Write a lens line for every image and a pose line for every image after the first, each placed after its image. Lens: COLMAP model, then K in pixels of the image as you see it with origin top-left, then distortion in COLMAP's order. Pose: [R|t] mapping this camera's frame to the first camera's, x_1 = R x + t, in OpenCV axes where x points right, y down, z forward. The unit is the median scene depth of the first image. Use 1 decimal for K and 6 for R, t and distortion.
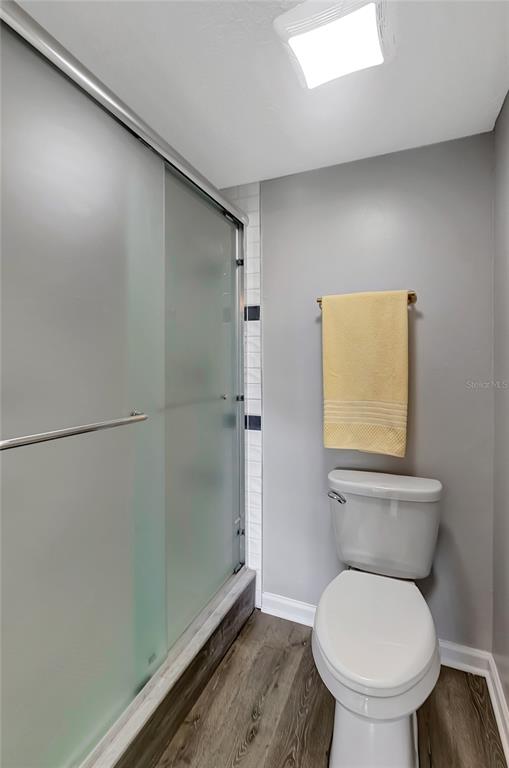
lens RADIAL K [[355.9, 0, 256.7], [0, 355.9, 370.5], [0, 0, 1]] dist [-0.001052, -0.000237]
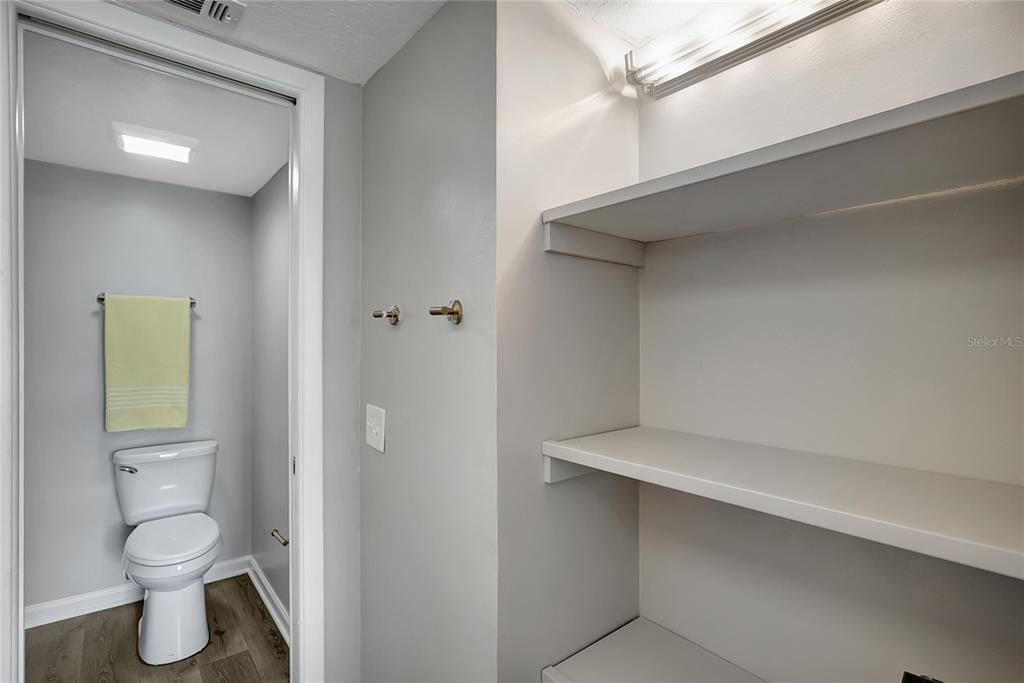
lens RADIAL K [[478.5, 0, 509.9], [0, 478.5, 346.2], [0, 0, 1]] dist [-0.019980, 0.000632]
pose [[0.468435, -0.001922, 0.883496, -0.525439], [-0.001575, 0.999994, 0.003011, -0.054394], [-0.883496, -0.002801, 0.468429, -0.794937]]
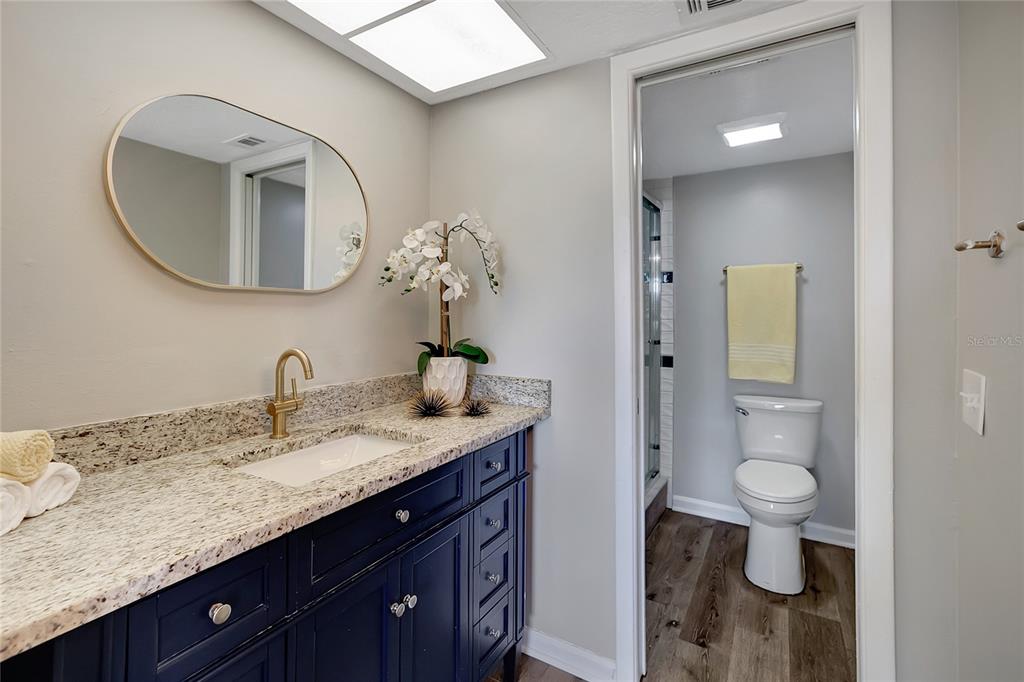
lens RADIAL K [[464.7, 0, 515.2], [0, 464.7, 320.3], [0, 0, 1]] dist [0.014123, -0.000030]
pose [[0.990999, -0.002462, -0.133849, -0.392646], [0.003006, 0.999988, 0.003855, -0.013301], [0.133838, -0.004223, 0.990994, -0.894193]]
